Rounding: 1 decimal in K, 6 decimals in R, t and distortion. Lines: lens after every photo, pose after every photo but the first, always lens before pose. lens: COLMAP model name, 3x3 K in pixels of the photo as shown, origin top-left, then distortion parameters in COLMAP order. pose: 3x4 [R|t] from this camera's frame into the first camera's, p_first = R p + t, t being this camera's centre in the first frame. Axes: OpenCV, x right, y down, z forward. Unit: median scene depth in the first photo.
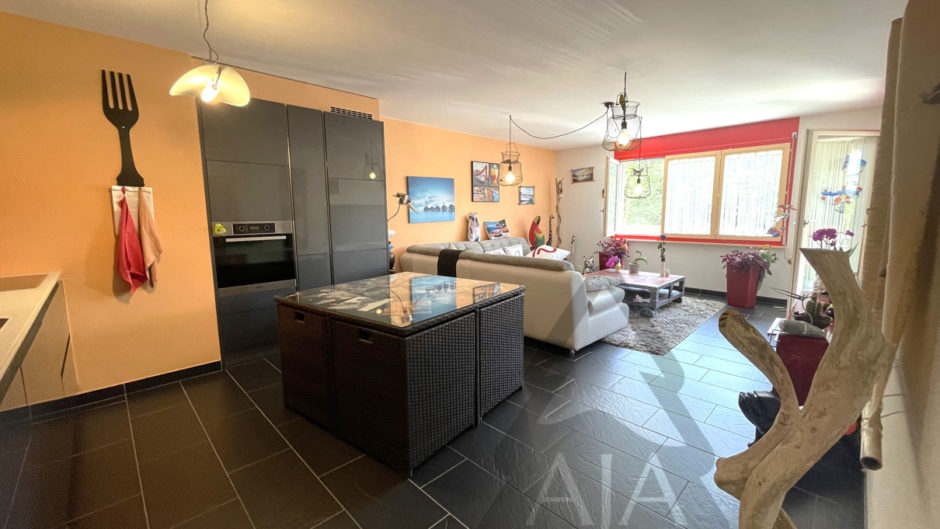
lens RADIAL K [[385.4, 0, 469.6], [0, 385.4, 264.0], [0, 0, 1]] dist [-0.003176, 0.000203]
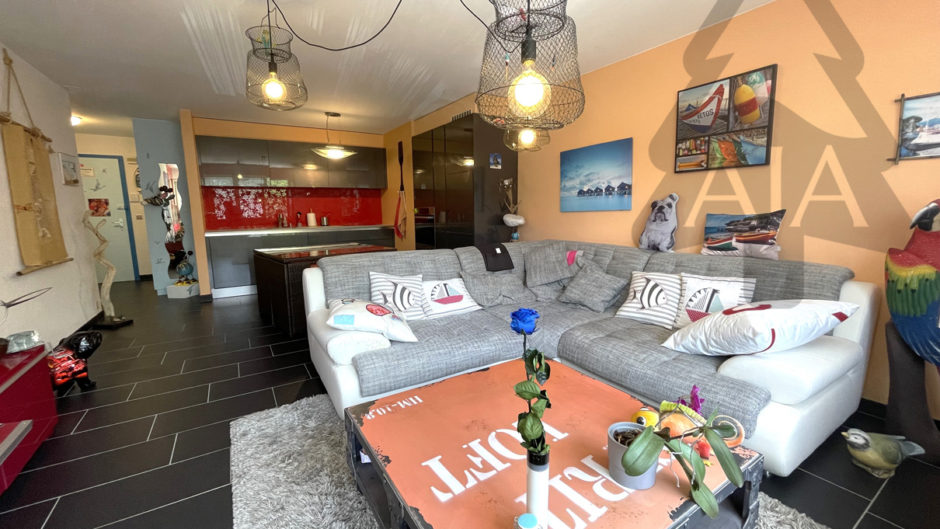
lens RADIAL K [[385.4, 0, 469.6], [0, 385.4, 259.8], [0, 0, 1]] dist [-0.003176, 0.000203]
pose [[-0.199179, 0.148181, -0.968695, 0.597822], [-0.102538, 0.979924, 0.170982, -0.114047], [0.974584, 0.133384, -0.179986, 0.883769]]
